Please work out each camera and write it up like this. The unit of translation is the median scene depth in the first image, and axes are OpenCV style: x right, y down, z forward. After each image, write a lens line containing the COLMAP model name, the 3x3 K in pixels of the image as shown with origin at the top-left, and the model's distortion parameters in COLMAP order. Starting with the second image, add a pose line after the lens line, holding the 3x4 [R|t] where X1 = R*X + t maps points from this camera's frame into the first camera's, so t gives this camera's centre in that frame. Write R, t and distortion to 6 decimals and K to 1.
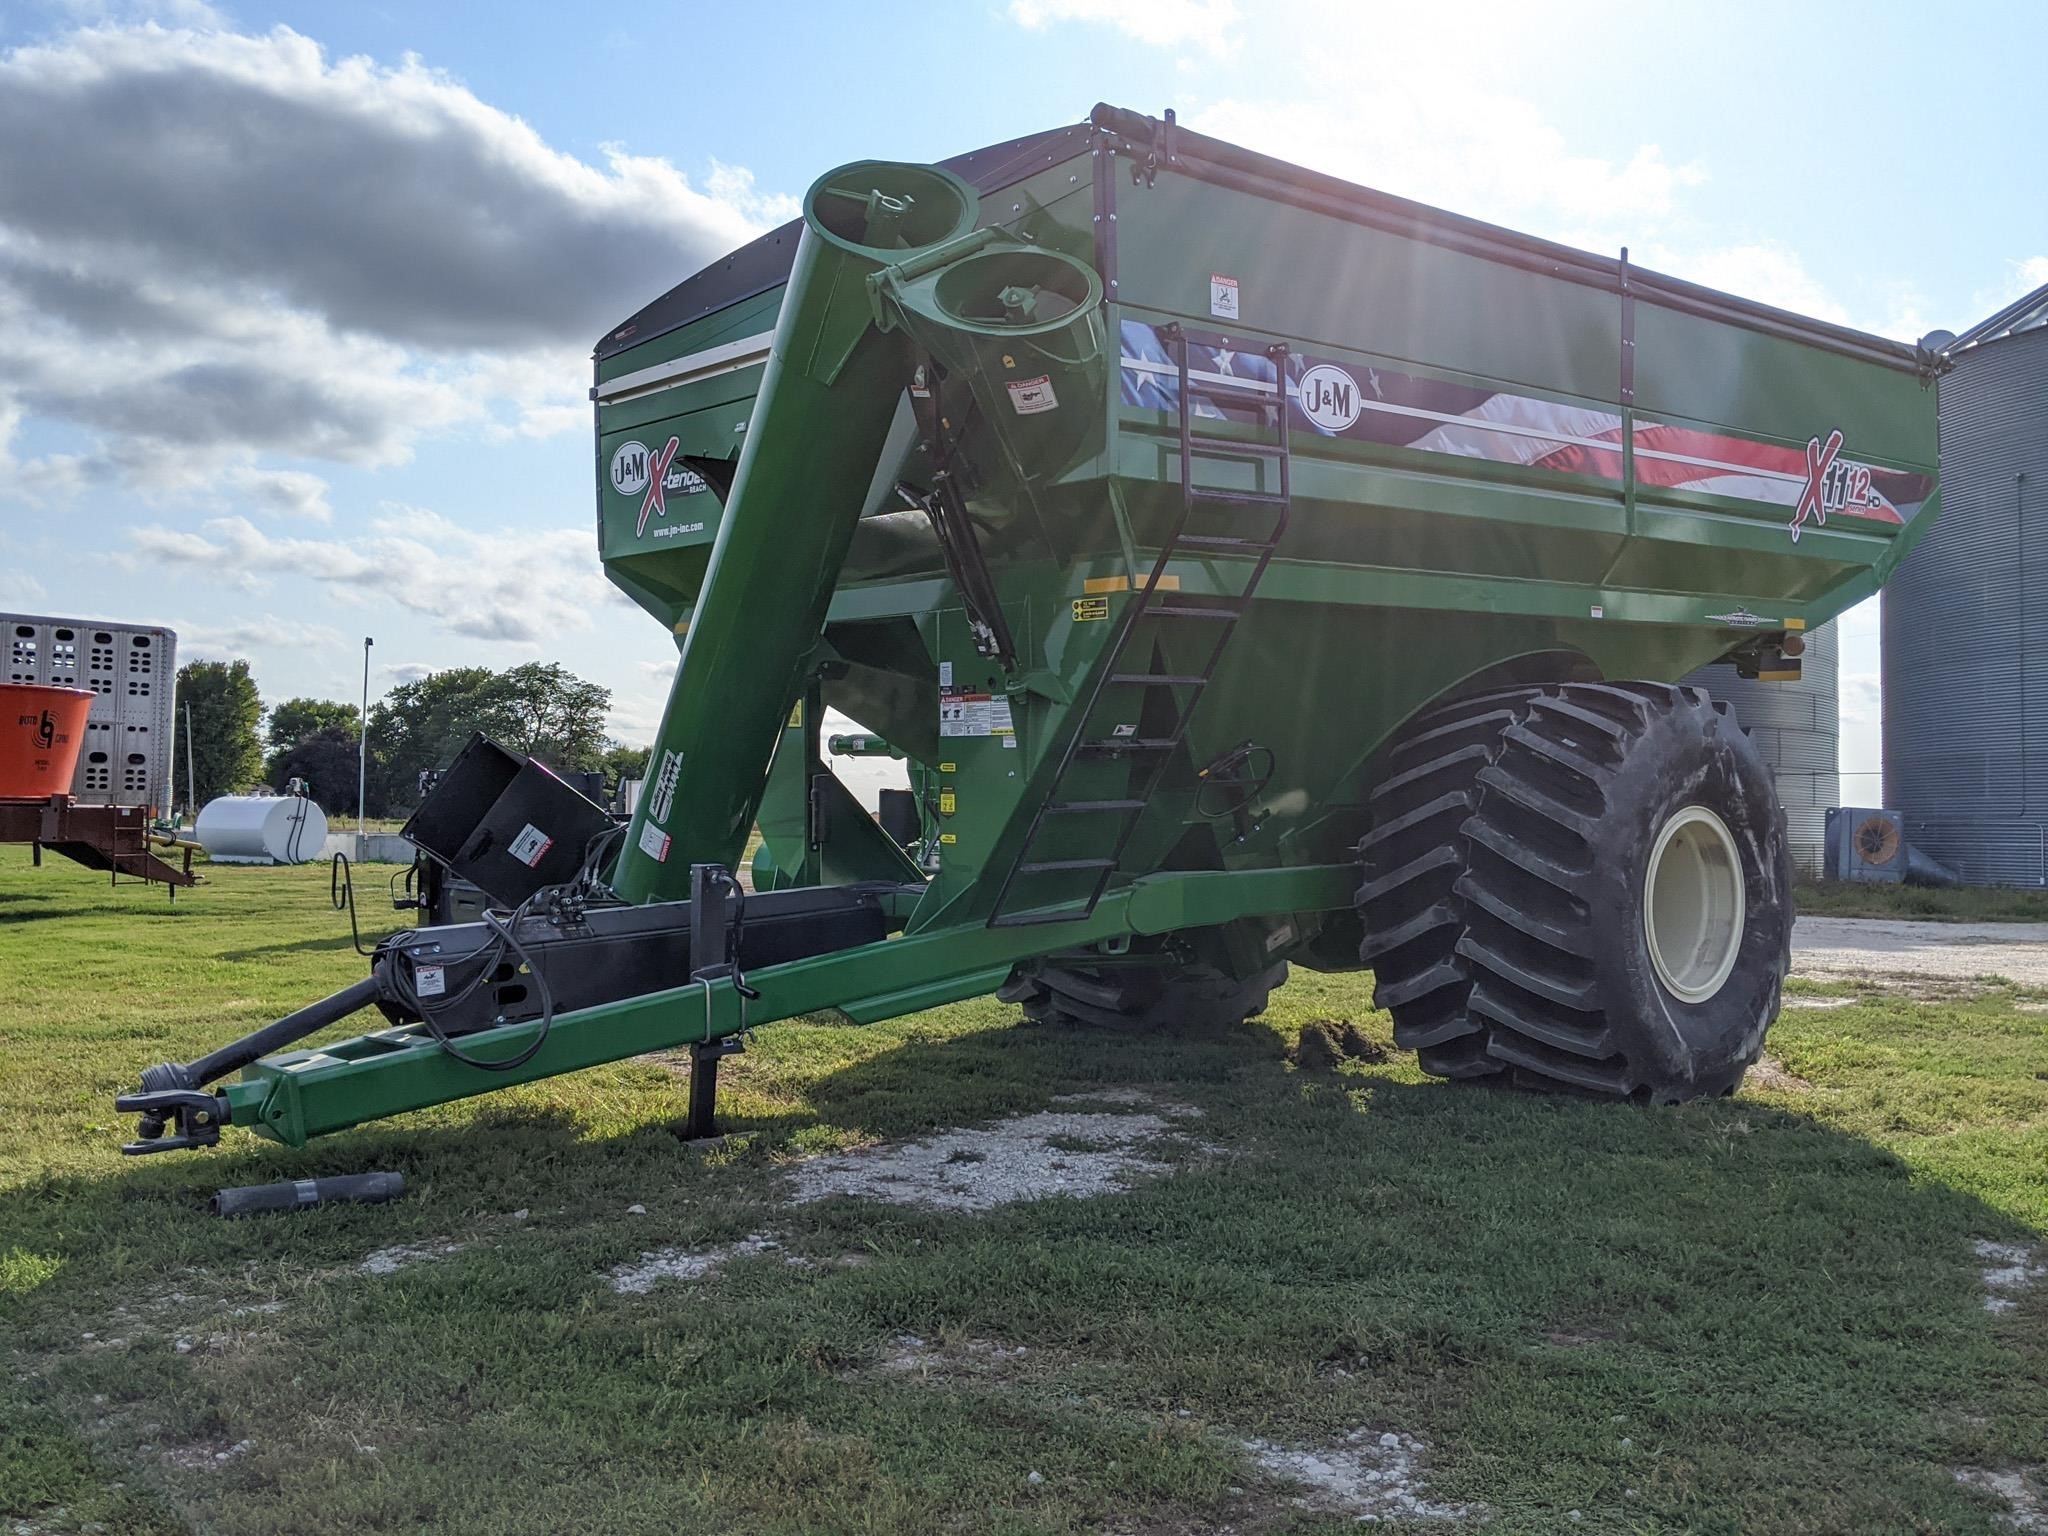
lens RADIAL K [[1858.6, 0, 986.9], [0, 1858.6, 767.0], [0, 0, 1]] dist [0.119361, -0.234679]
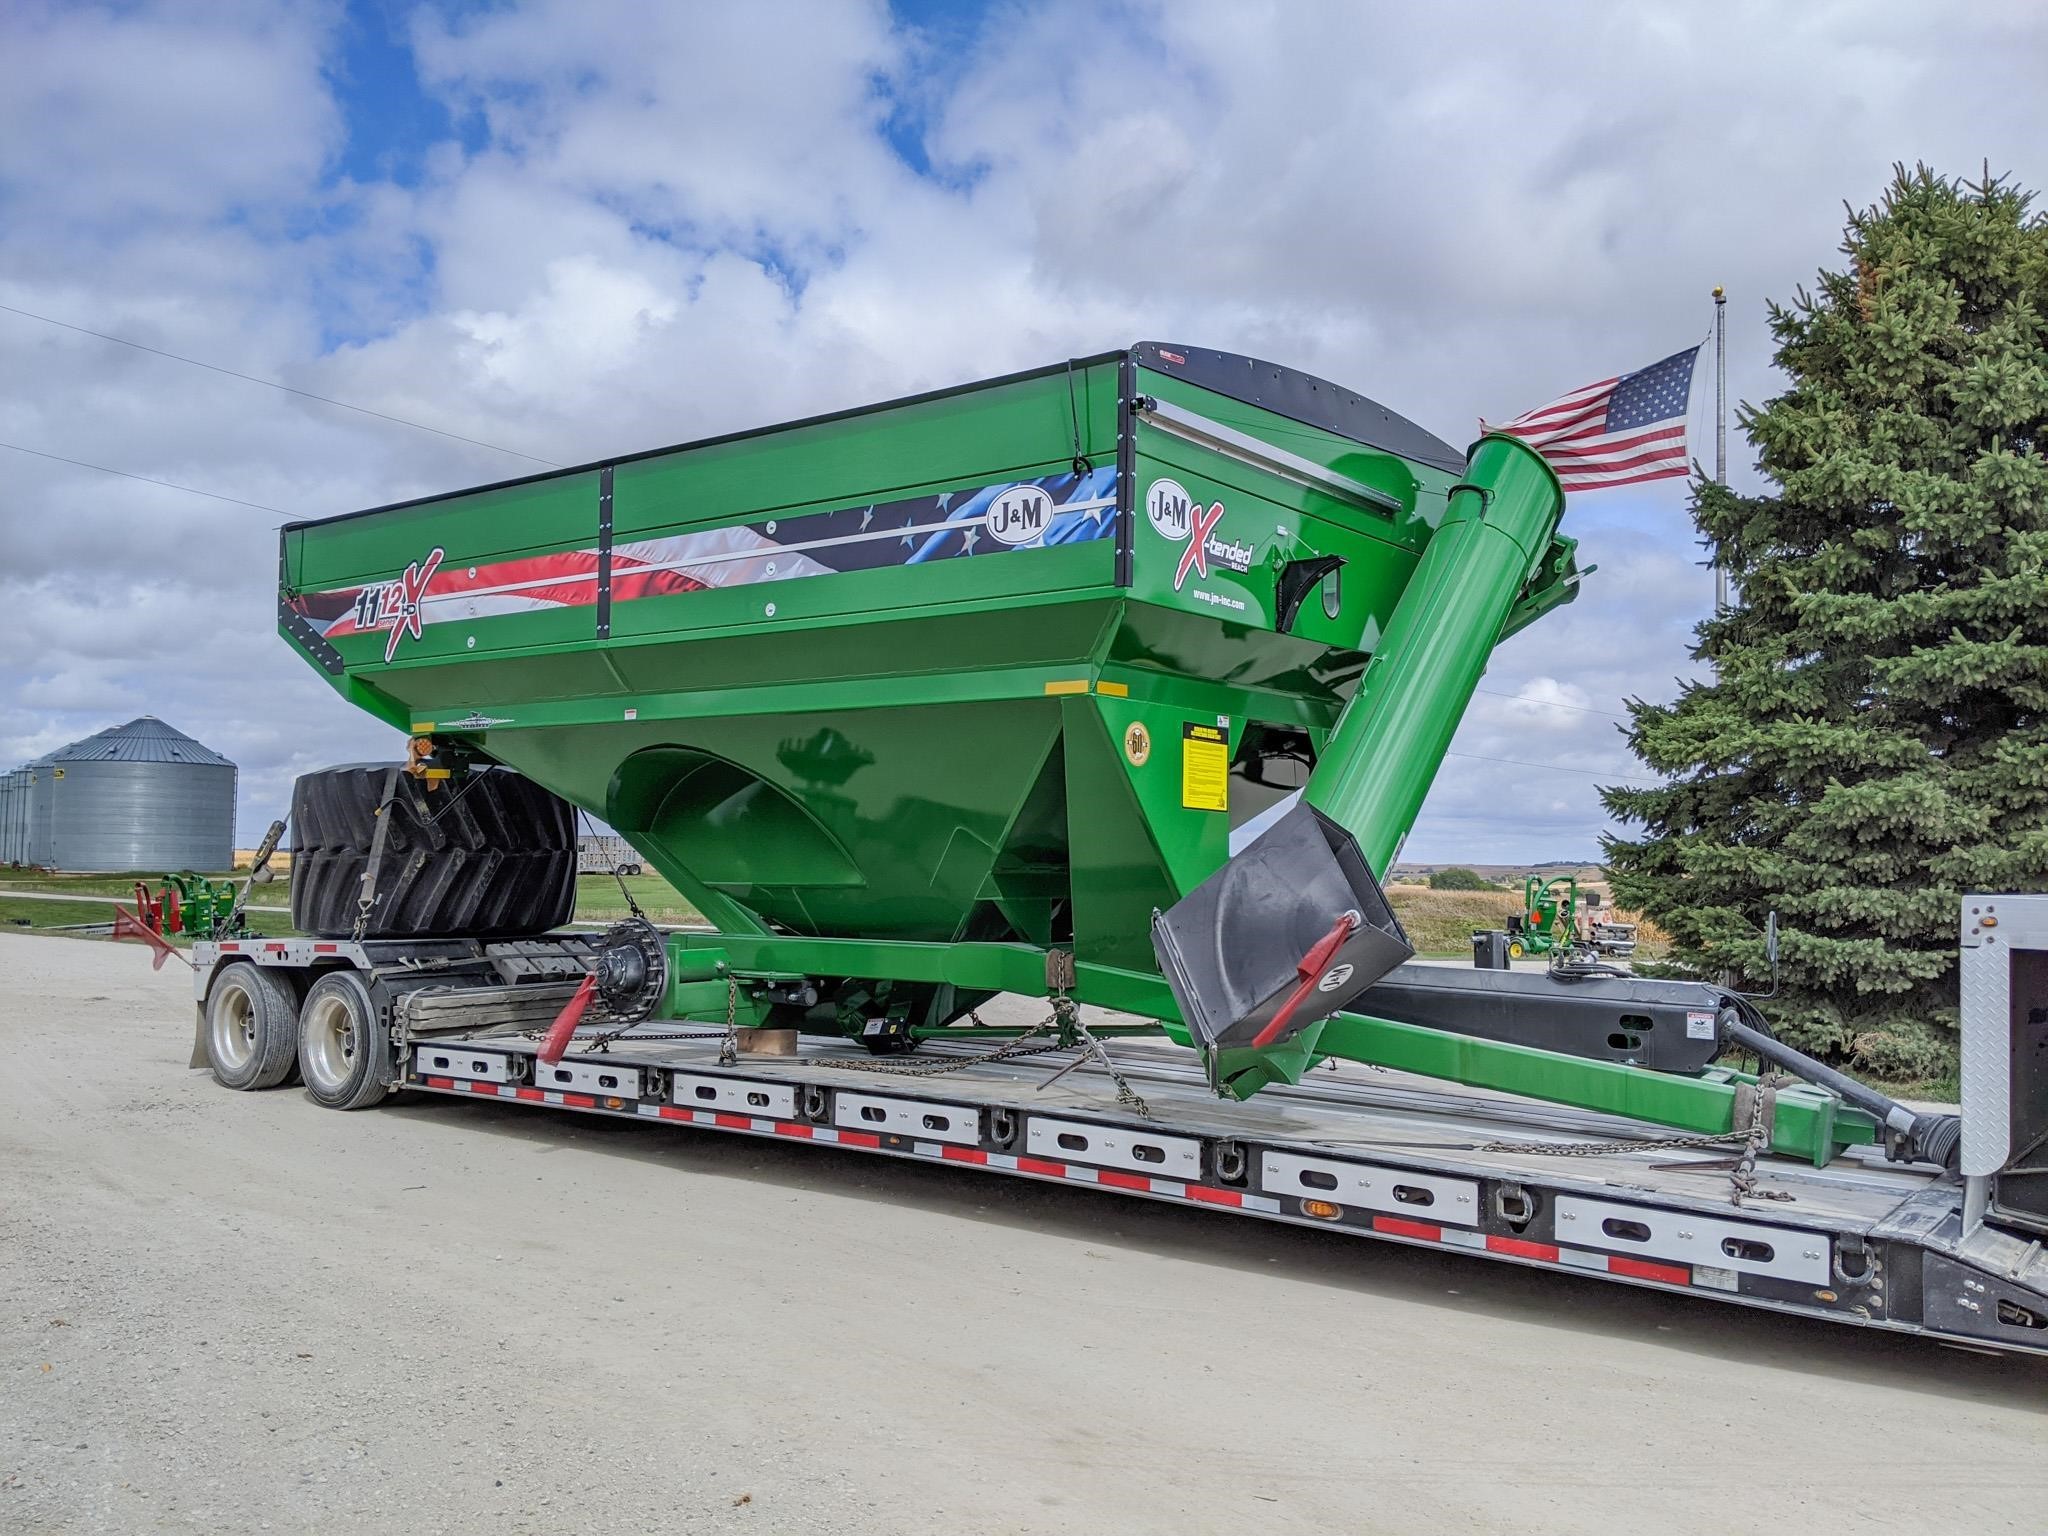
lens RADIAL K [[1635.2, 0, 1024.0], [0, 1635.2, 768.0], [0, 0, 1]] dist [0.094851, -0.193780]
pose [[-0.194513, 0.063136, 0.978866, -1.138497], [0.002773, 0.997958, -0.063816, 0.015185], [-0.980896, -0.009699, -0.194291, 1.487665]]
